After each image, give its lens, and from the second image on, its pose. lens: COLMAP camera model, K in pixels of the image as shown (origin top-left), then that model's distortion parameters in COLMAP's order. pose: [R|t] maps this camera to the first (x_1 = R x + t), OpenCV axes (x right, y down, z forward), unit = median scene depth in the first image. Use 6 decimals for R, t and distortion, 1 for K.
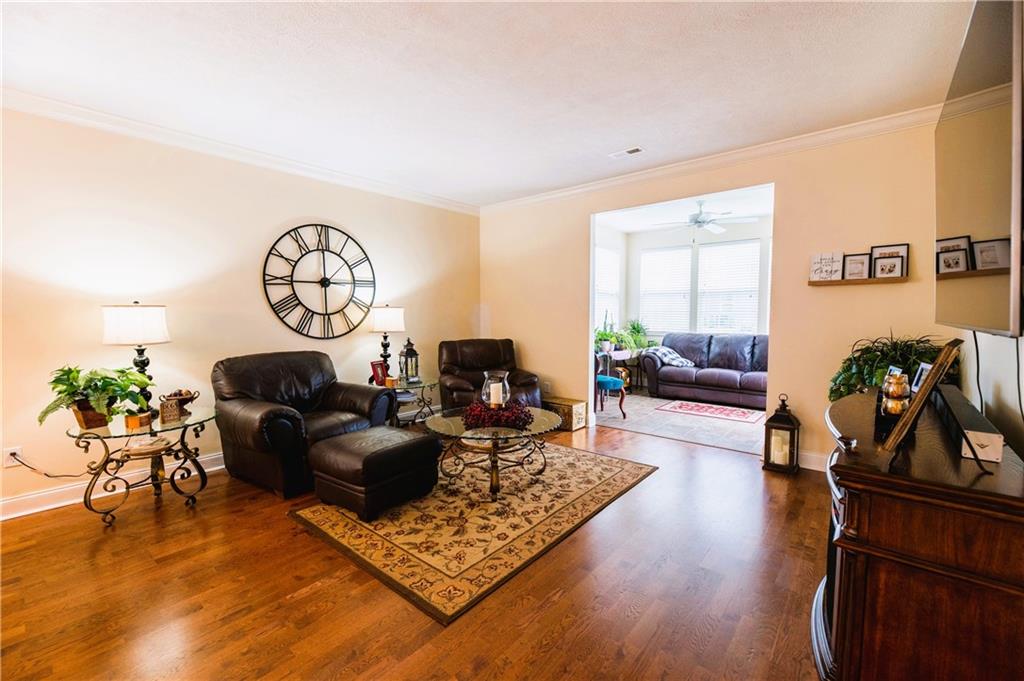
lens RADIAL K [[429.4, 0, 512.0], [0, 429.4, 340.5], [0, 0, 1]] dist [-0.001154, -0.000371]
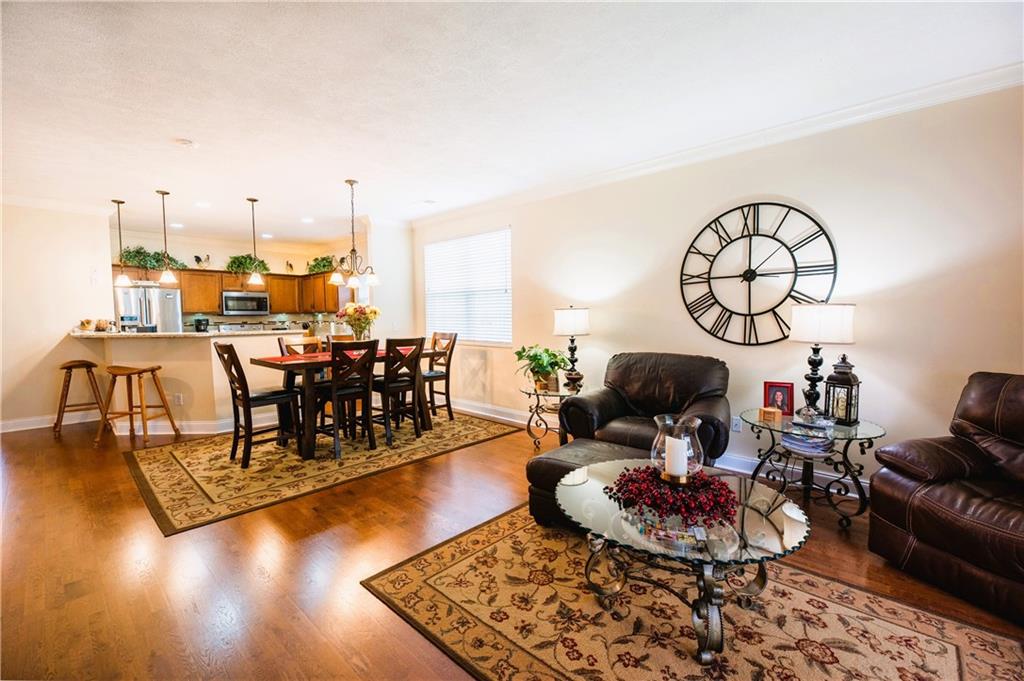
lens RADIAL K [[445.3, 0, 514.3], [0, 445.3, 328.2], [0, 0, 1]] dist [0.041227, -0.000143]
pose [[-0.044955, 0.032997, -0.998444, 0.429977], [-0.061799, 0.997448, 0.035746, -0.038733], [0.997076, 0.063309, -0.042801, 0.598561]]
